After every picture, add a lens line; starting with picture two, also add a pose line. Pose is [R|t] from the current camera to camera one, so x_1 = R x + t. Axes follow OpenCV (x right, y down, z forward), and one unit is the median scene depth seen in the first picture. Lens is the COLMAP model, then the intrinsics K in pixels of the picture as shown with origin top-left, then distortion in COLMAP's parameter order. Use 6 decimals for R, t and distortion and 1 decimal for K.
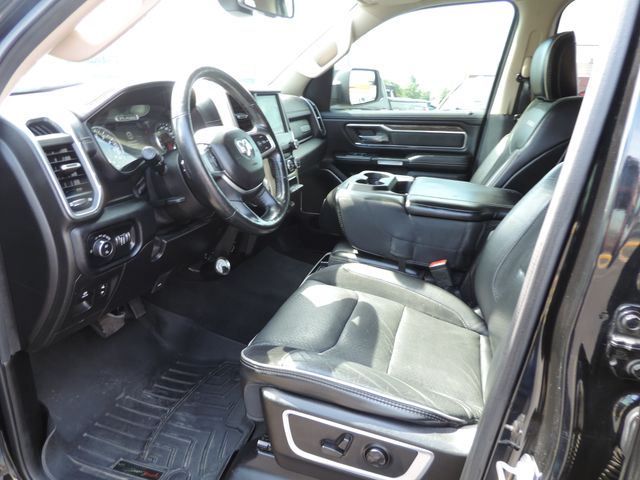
lens RADIAL K [[546.3, 0, 320.0], [0, 546.3, 240.0], [0, 0, 1]] dist [-0.102487, 0.000451]
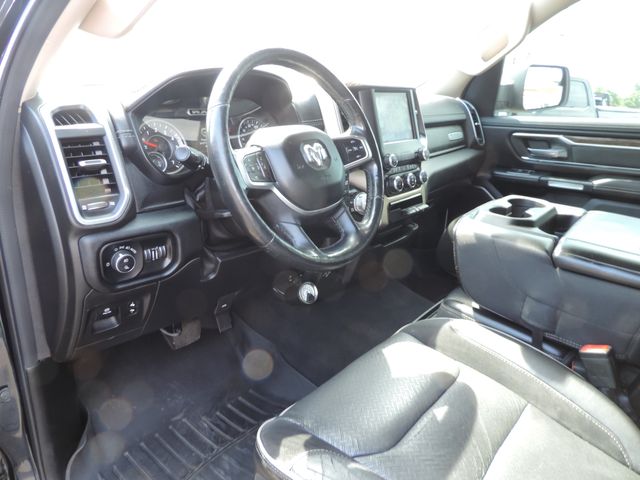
lens RADIAL K [[476.0, 0, 318.3], [0, 476.0, 223.9], [0, 0, 1]] dist [-0.037984, 0.005850]
pose [[0.902281, 0.117939, -0.414705, 0.131768], [-0.125254, 0.992078, 0.009622, -0.069045], [0.412554, 0.043262, 0.909905, 0.342296]]
